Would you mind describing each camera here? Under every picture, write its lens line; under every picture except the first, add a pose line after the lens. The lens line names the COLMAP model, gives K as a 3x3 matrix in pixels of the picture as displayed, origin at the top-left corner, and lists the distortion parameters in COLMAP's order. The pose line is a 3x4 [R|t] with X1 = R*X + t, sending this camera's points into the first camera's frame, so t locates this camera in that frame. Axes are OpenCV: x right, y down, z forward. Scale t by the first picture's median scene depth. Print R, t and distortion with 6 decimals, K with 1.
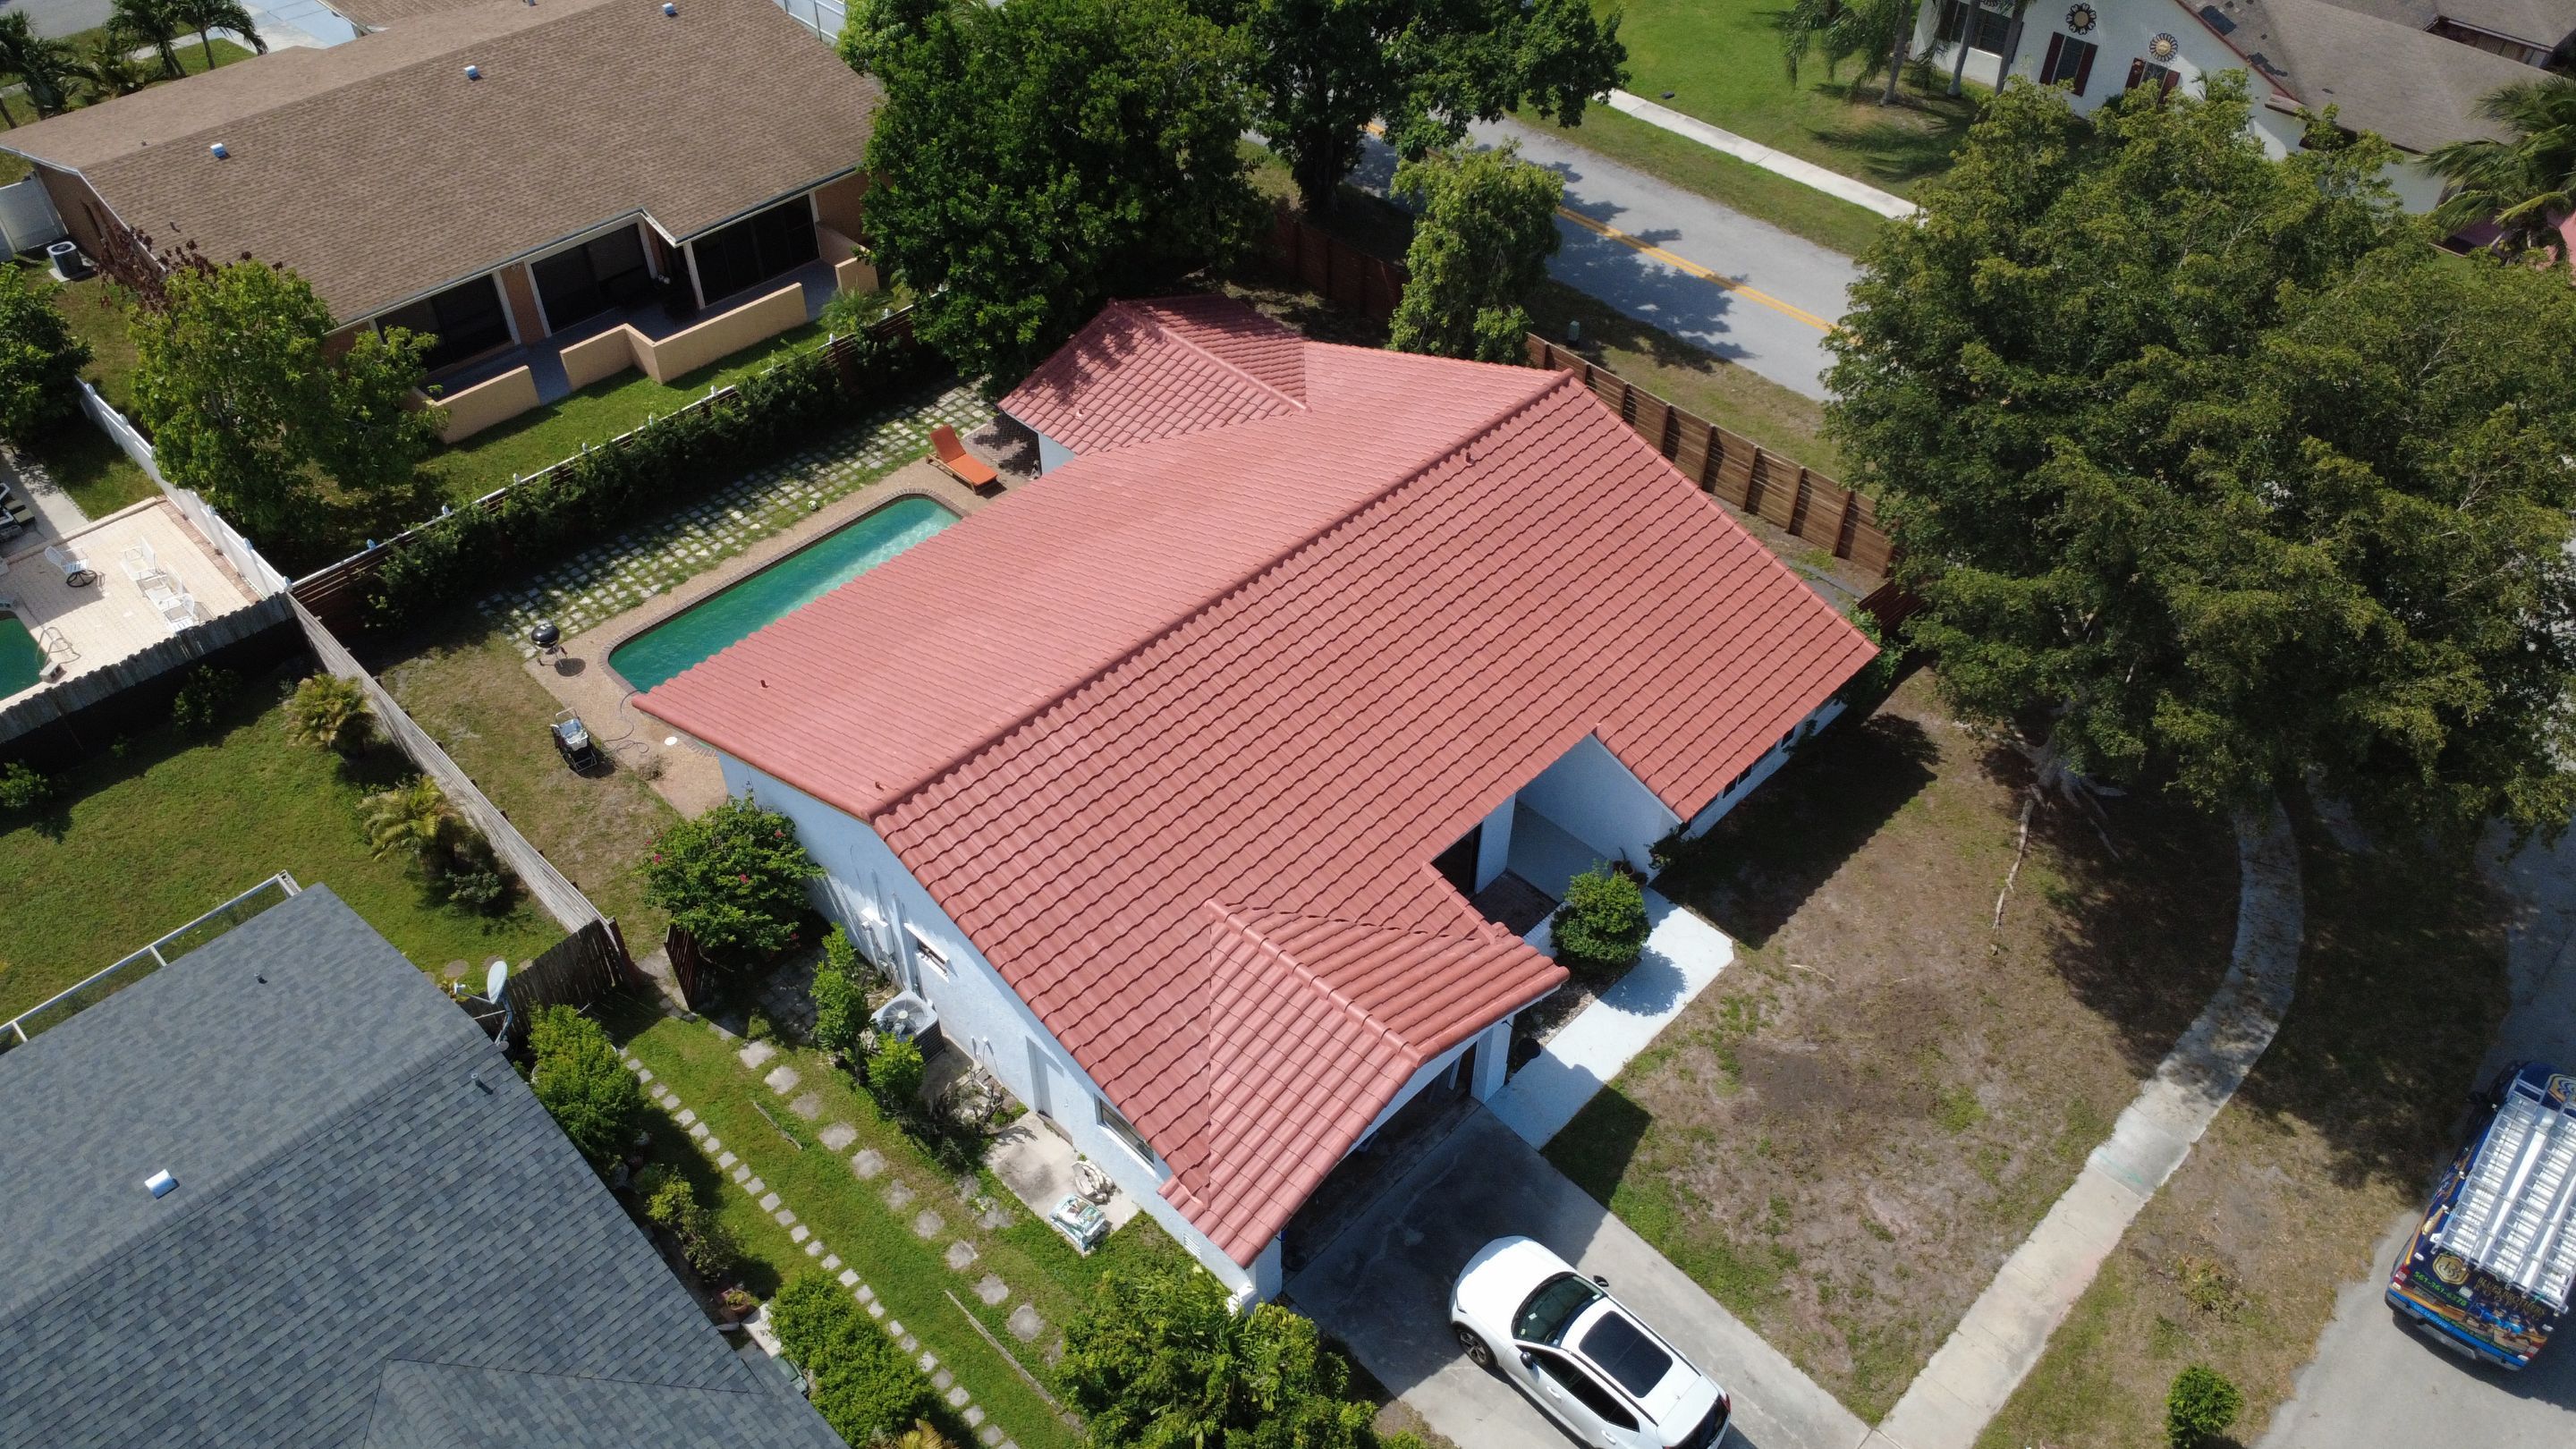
lens RADIAL K [[1878.5, 0, 1287.2], [0, 1878.5, 719.6], [0, 0, 1]] dist [0.010818, -0.004243]
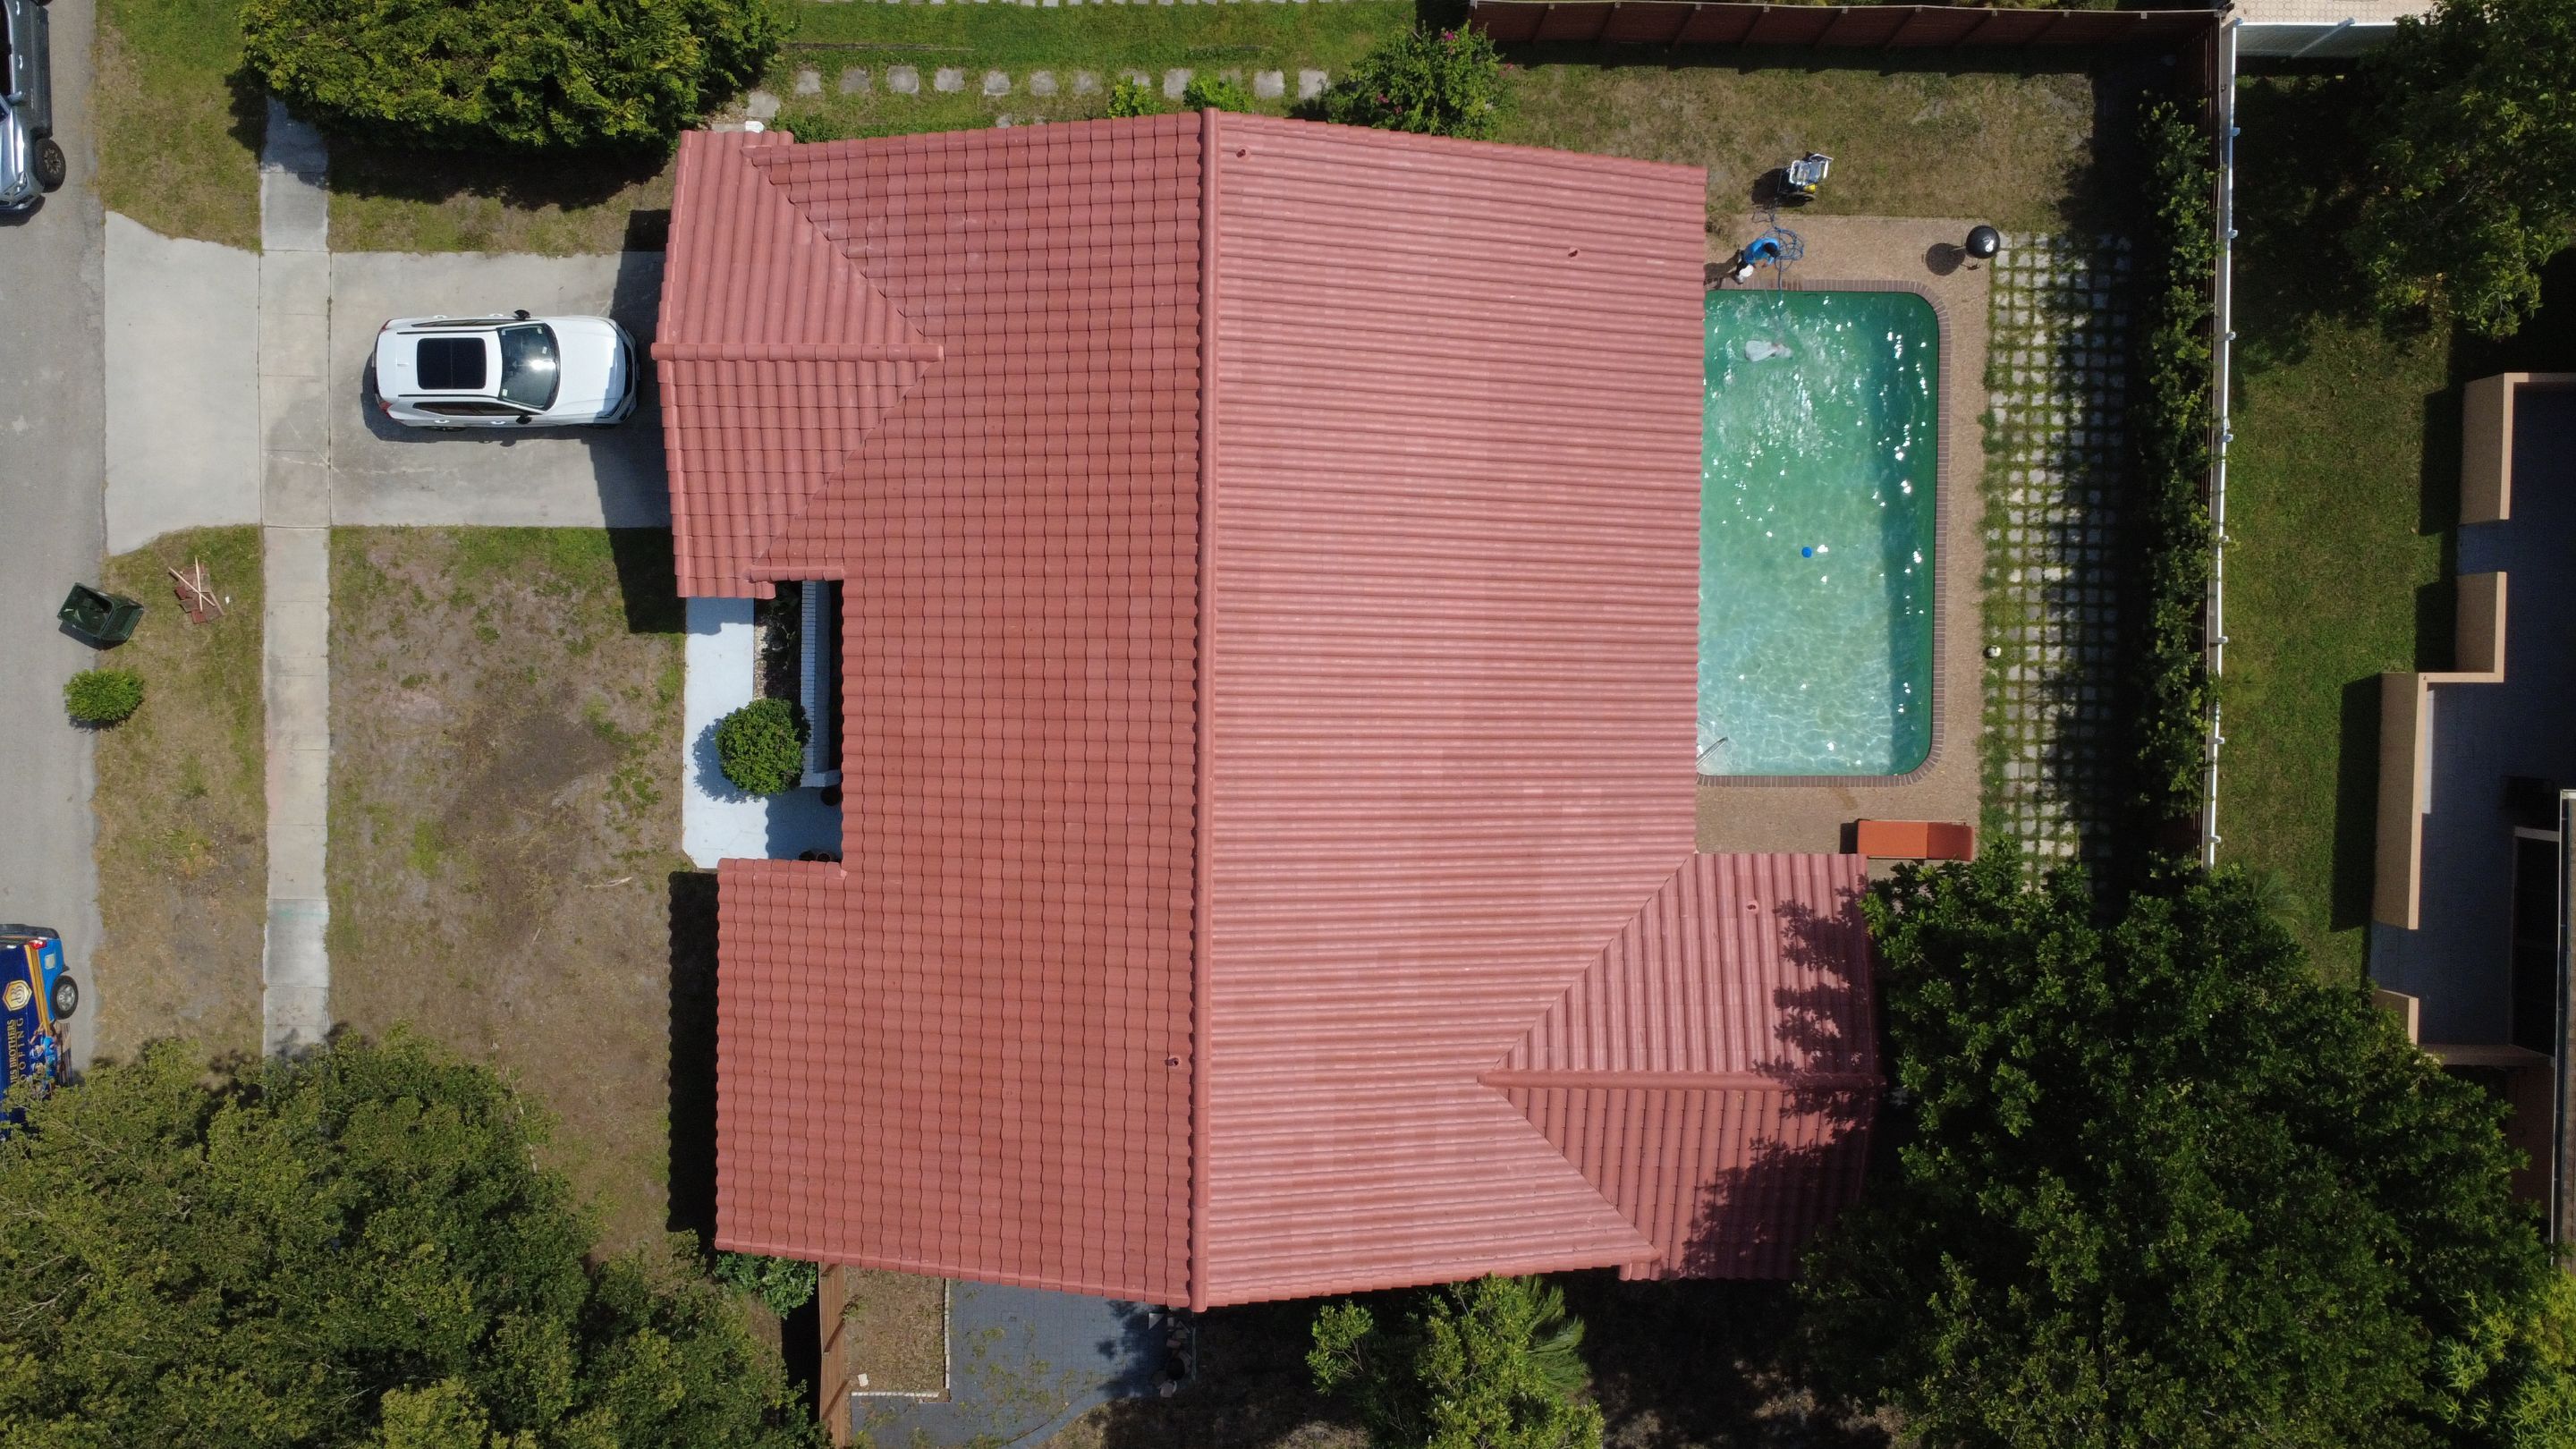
lens RADIAL K [[1878.5, 0, 1287.2], [0, 1878.5, 719.6], [0, 0, 1]] dist [0.010818, -0.004243]
pose [[-0.725032, 0.688713, 0.001968, -0.036903], [-0.479772, -0.507118, 0.715996, -0.688335], [0.494114, 0.518176, 0.698101, 0.444908]]
